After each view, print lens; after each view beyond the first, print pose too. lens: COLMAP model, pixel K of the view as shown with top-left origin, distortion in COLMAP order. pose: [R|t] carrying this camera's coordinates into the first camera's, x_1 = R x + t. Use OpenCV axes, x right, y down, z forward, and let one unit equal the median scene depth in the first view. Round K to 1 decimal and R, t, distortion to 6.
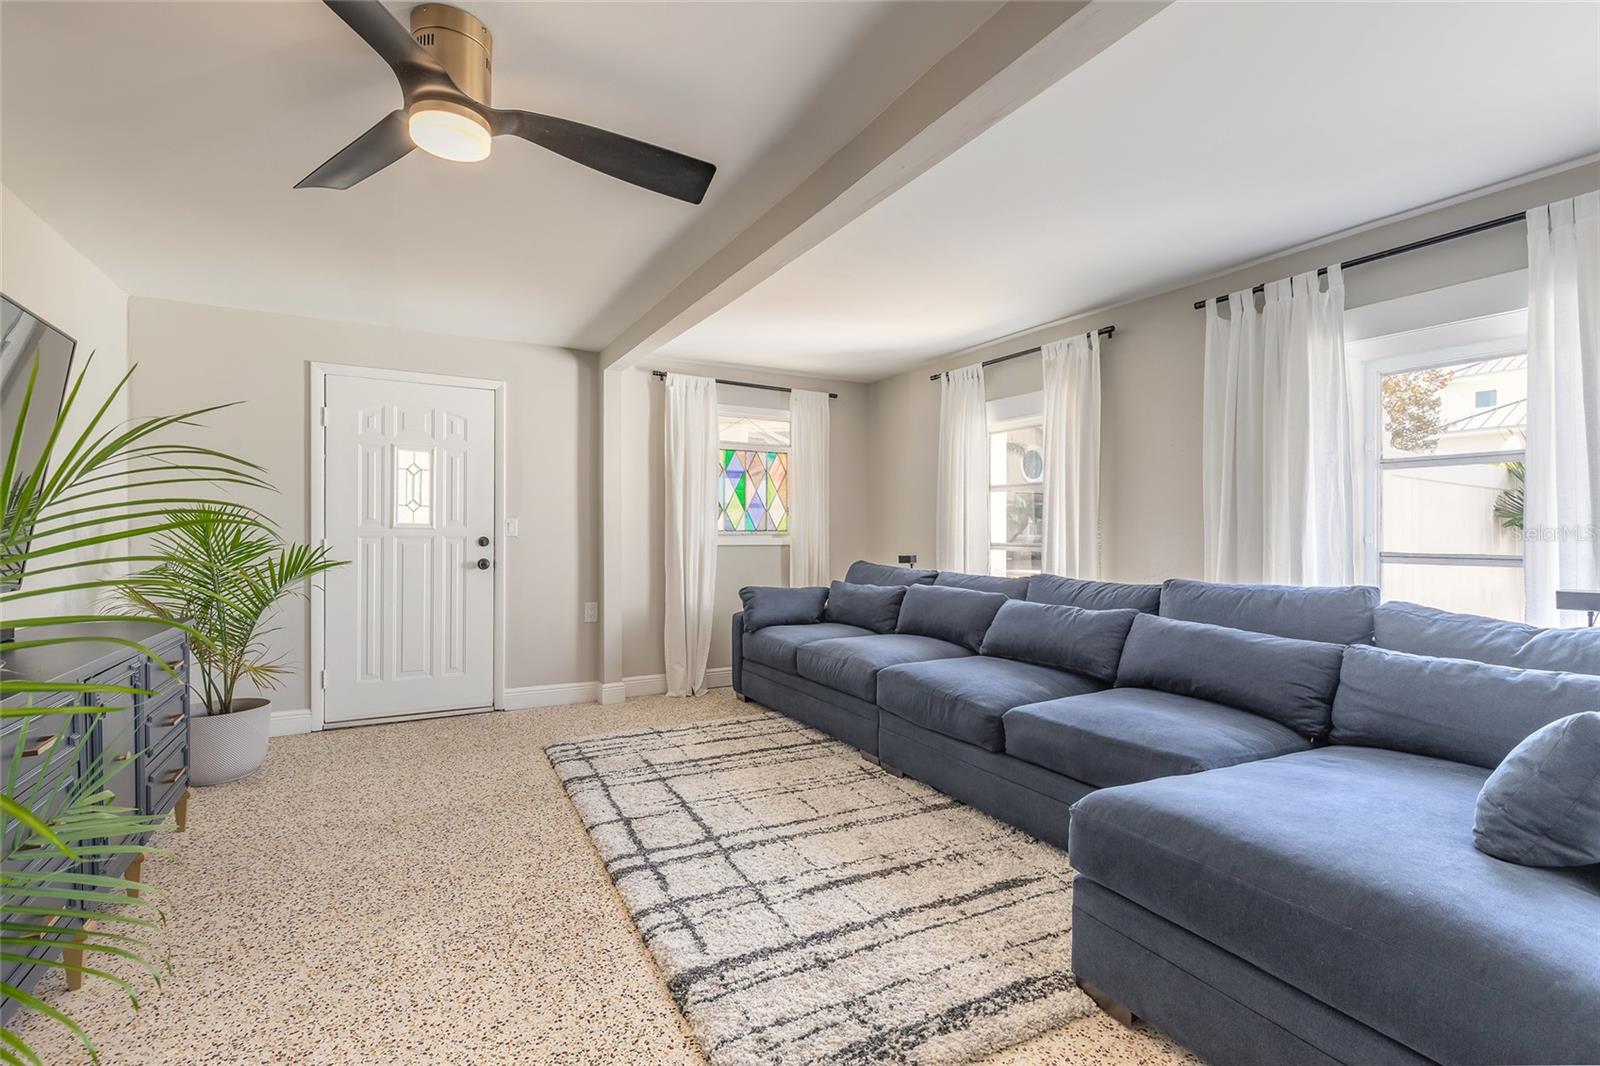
lens RADIAL K [[725.1, 0, 792.3], [0, 725.1, 534.2], [0, 0, 1]] dist [0.008959, -0.000938]
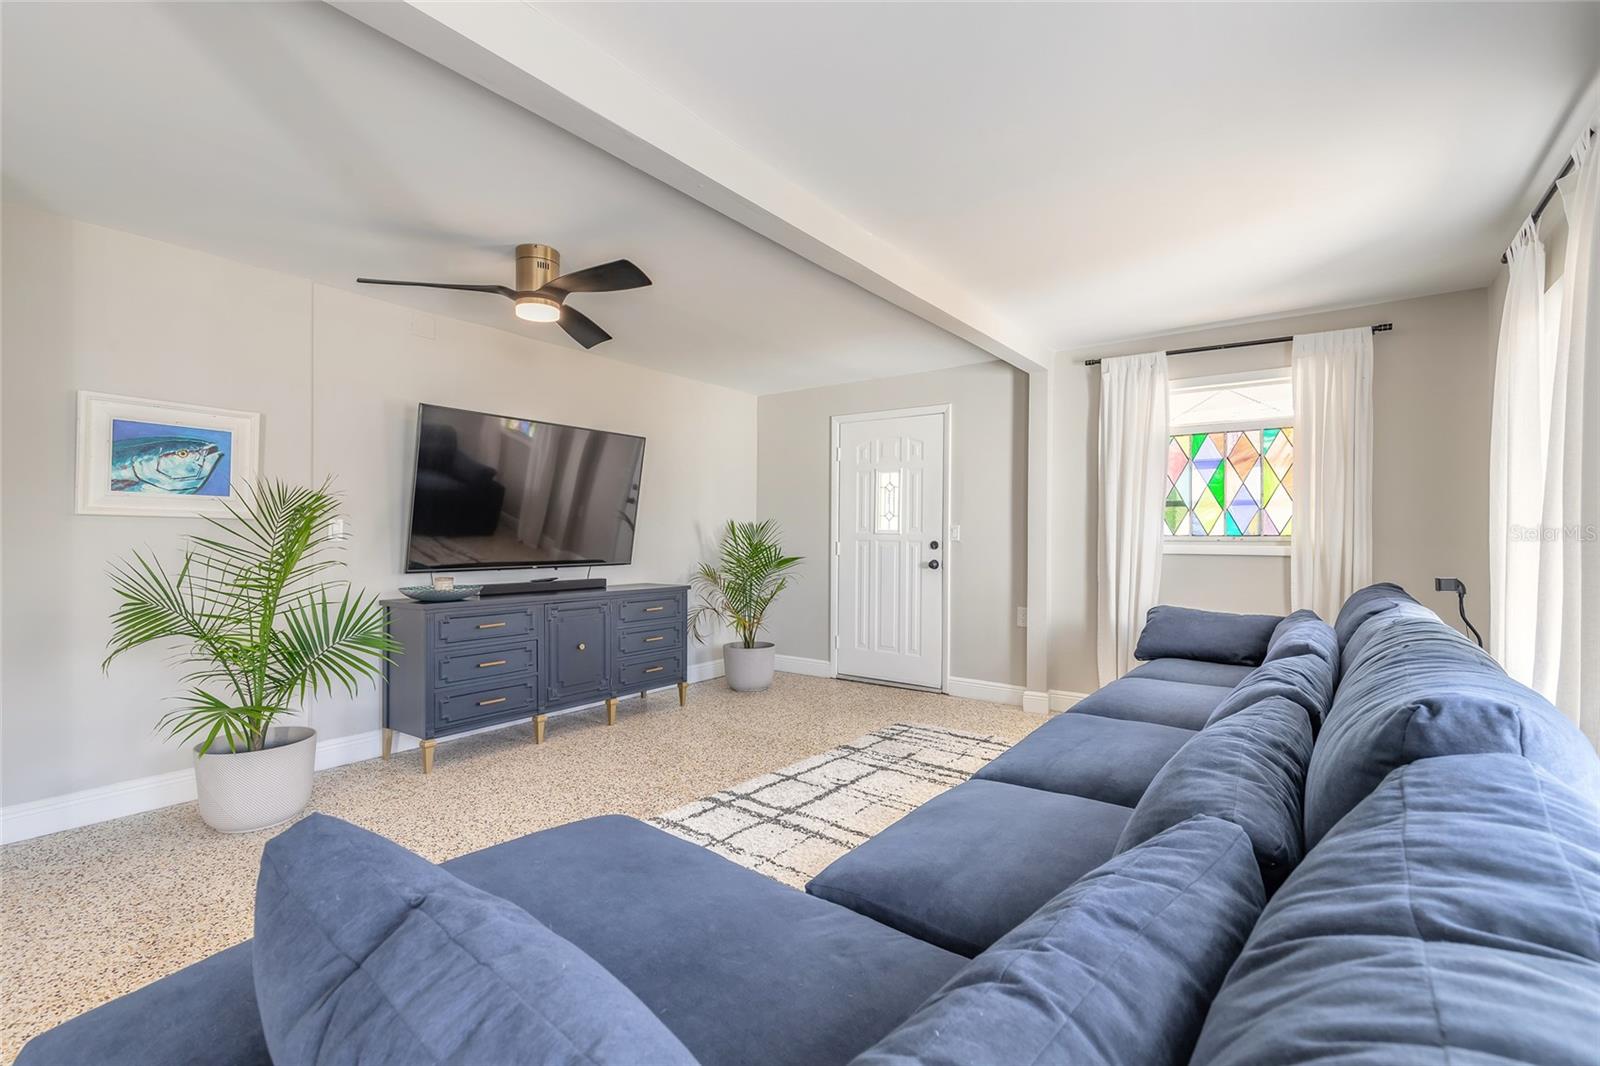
lens RADIAL K [[715.7, 0, 795.3], [0, 715.7, 538.1], [0, 0, 1]] dist [0.004421, -0.000502]
pose [[0.423659, 0.001726, -0.905820, 0.707223], [-0.006149, 0.999981, -0.000970, 0.001732], [0.905801, 0.005981, 0.423661, 0.431892]]
